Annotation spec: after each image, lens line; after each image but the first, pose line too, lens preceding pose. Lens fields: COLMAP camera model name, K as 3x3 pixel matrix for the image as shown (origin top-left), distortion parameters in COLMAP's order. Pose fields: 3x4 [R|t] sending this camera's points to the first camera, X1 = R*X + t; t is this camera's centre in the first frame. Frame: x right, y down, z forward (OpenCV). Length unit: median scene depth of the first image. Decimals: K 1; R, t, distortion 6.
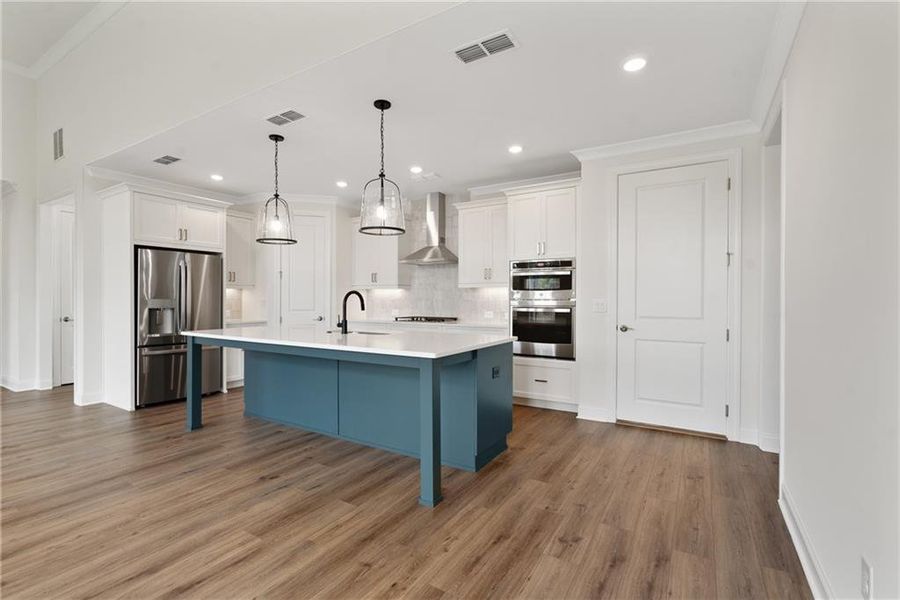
lens RADIAL K [[408.3, 0, 446.3], [0, 408.3, 298.6], [0, 0, 1]] dist [-0.004667, 0.001728]
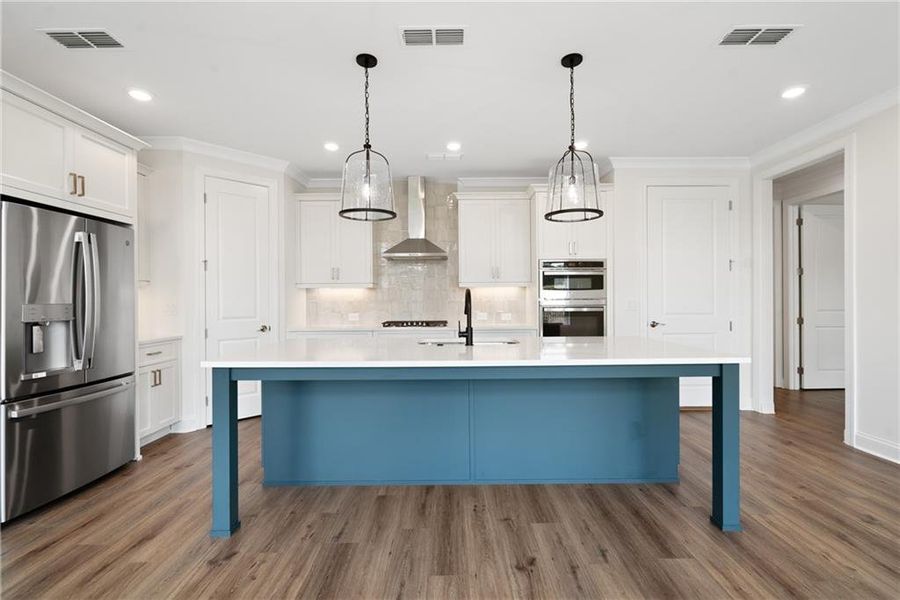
lens RADIAL K [[408.3, 0, 442.4], [0, 408.3, 298.7], [0, 0, 1]] dist [-0.004667, 0.001728]
pose [[0.853227, -0.006723, 0.521497, -0.595665], [0.008781, 0.999960, -0.001475, -0.000017], [-0.521466, 0.005838, 0.853252, 0.326546]]
